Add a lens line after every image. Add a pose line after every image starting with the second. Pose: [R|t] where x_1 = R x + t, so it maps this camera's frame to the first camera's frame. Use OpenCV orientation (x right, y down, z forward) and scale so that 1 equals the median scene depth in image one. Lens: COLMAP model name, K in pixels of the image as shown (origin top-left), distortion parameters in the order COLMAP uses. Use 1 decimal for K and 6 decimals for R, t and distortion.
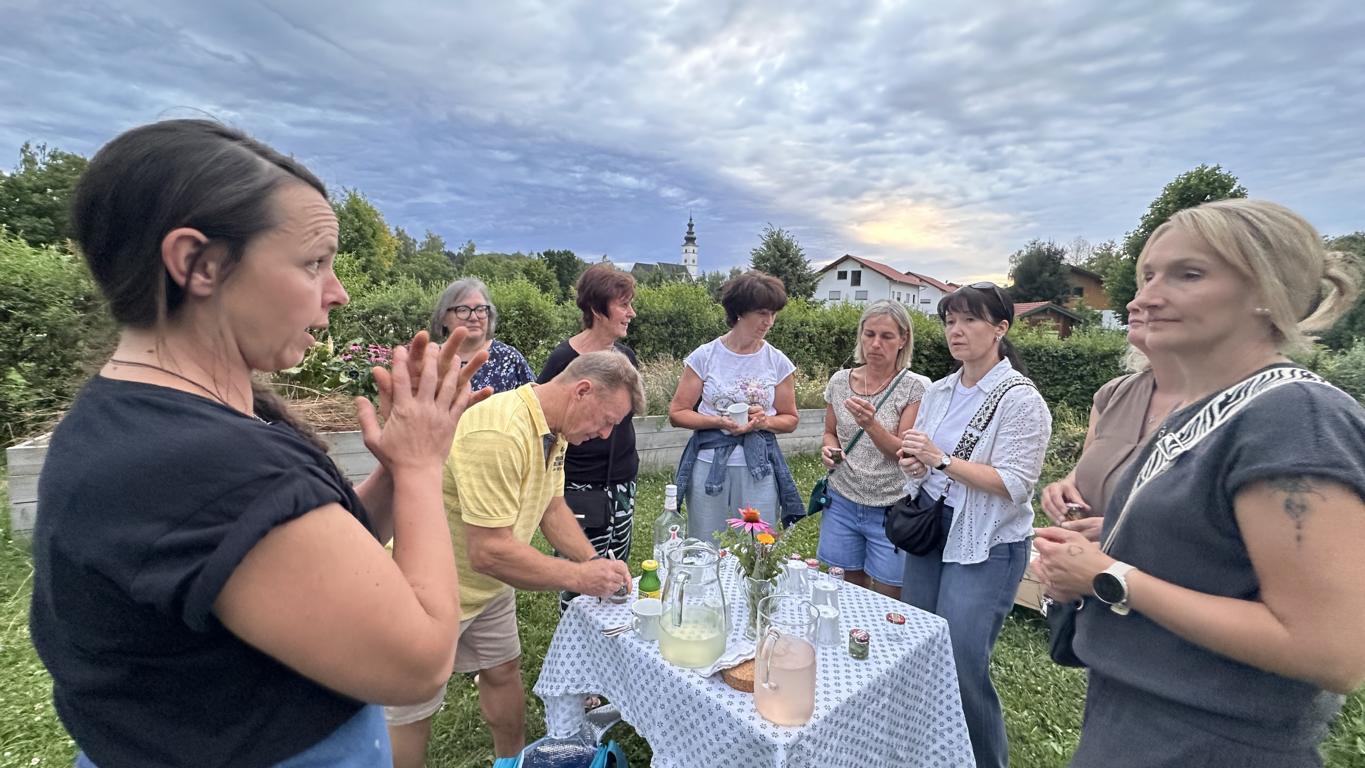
lens RADIAL K [[555.2, 0, 680.0], [0, 555.2, 376.2], [0, 0, 1]] dist [0.012949, -0.000252]
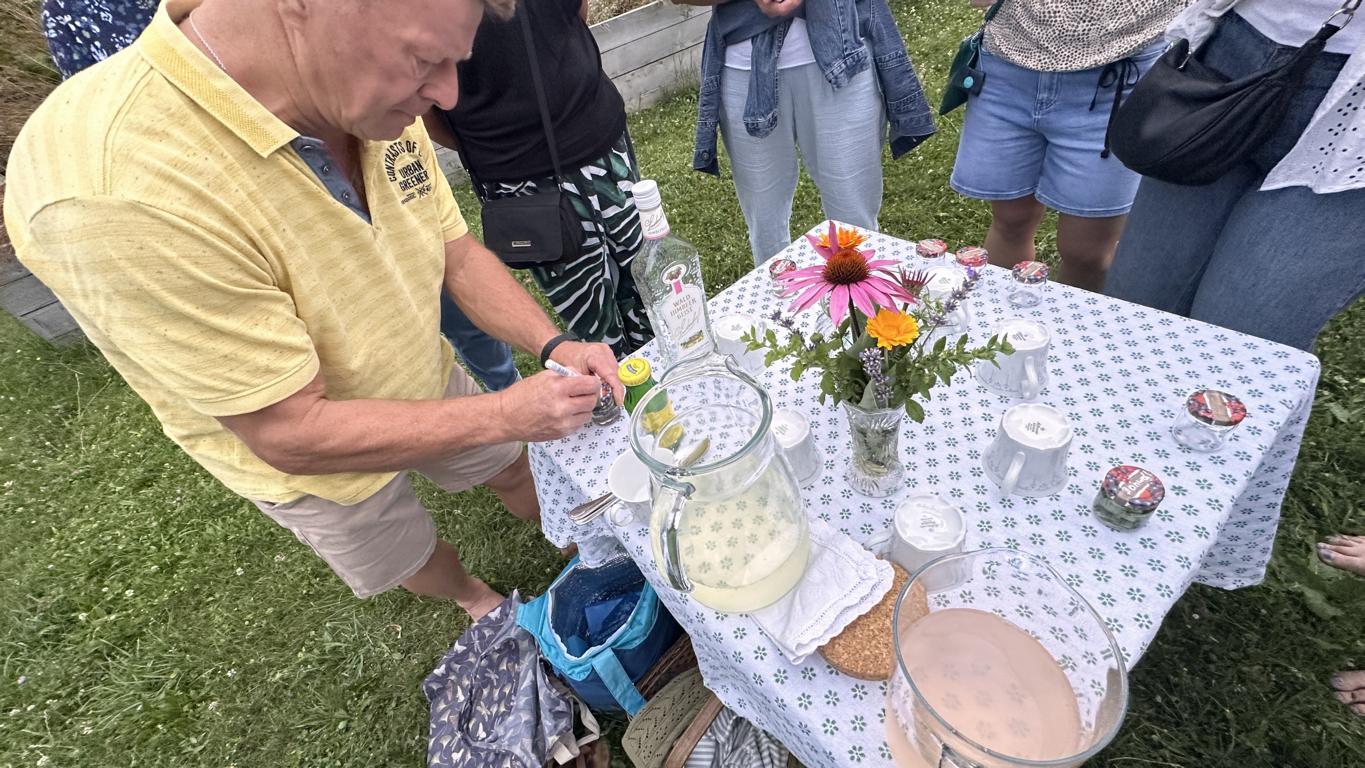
lens RADIAL K [[555.2, 0, 680.0], [0, 555.2, 376.2], [0, 0, 1]] dist [0.012949, -0.000252]
pose [[0.964001, -0.166250, -0.207515, 0.058188], [0.259885, 0.754130, 0.603115, 0.039224], [0.056225, -0.635334, 0.770188, 0.423086]]
